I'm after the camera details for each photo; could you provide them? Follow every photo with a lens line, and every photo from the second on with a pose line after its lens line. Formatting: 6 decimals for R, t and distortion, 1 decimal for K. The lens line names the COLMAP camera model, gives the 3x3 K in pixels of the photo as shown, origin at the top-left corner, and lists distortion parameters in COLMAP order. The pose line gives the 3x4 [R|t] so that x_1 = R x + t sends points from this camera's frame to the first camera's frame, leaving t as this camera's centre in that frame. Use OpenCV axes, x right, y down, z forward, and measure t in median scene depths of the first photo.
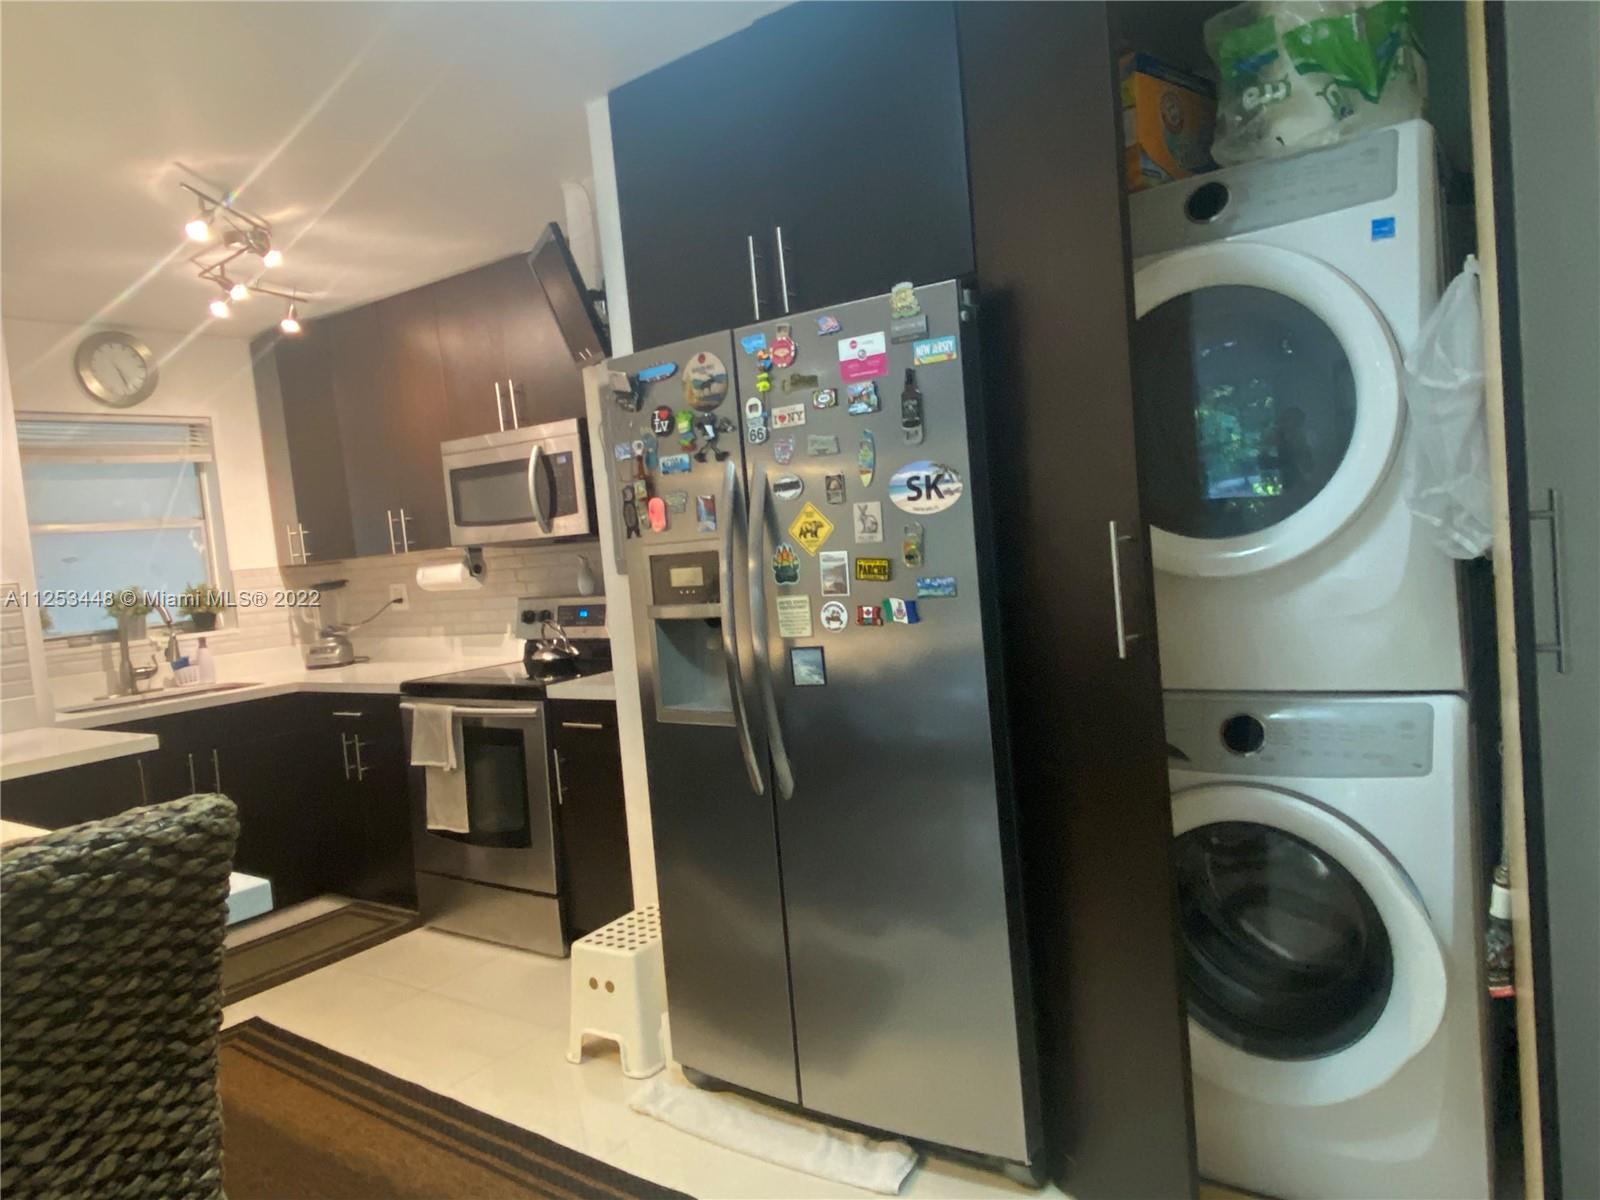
lens RADIAL K [[1059.7, 0, 796.7], [0, 1059.7, 603.0], [0, 0, 1]] dist [0.061404, -0.043274]
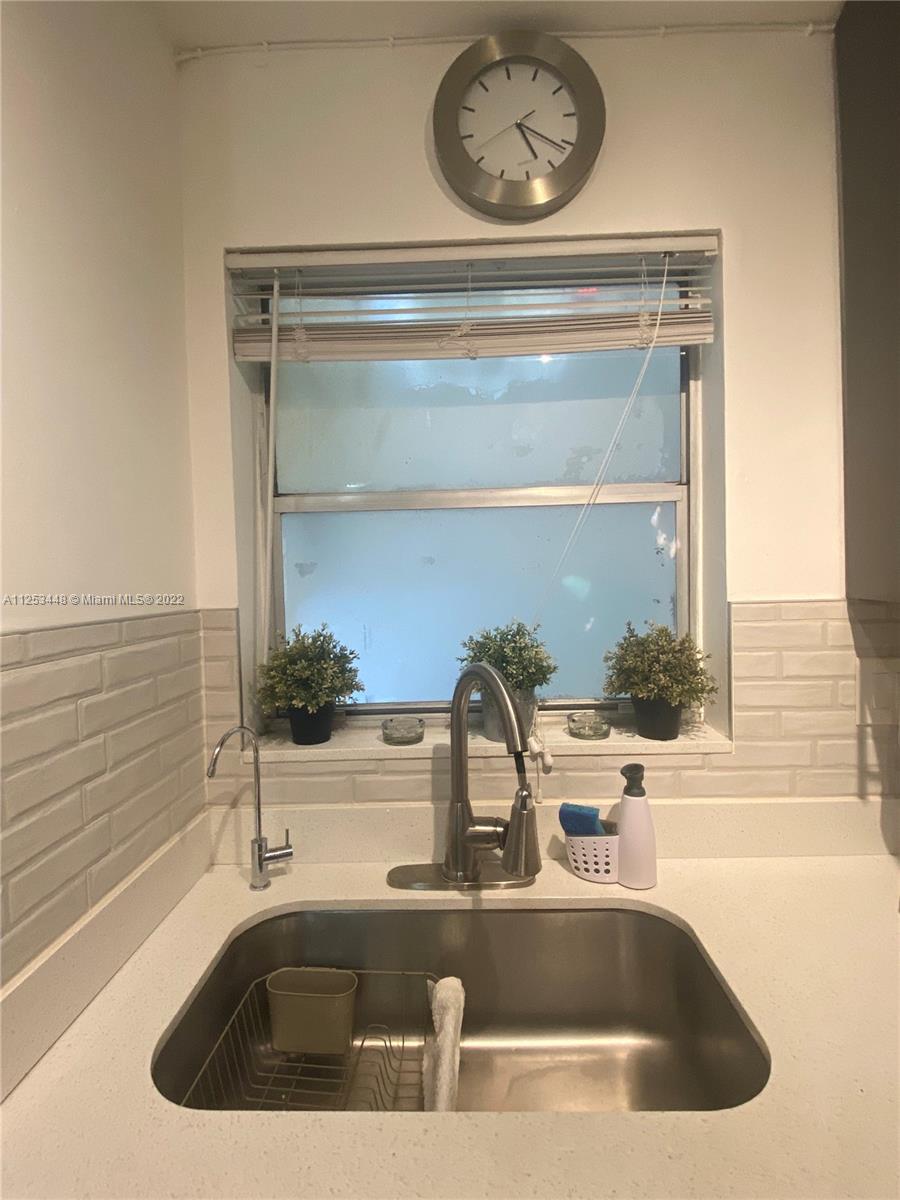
lens RADIAL K [[588.5, 0, 444.7], [0, 588.5, 599.7], [0, 0, 1]] dist [0.000046, -0.009195]
pose [[0.550515, 0.093012, -0.829627, -0.397568], [-0.073662, 0.995310, 0.062707, -0.036577], [0.831569, 0.026591, 0.554785, 0.781875]]
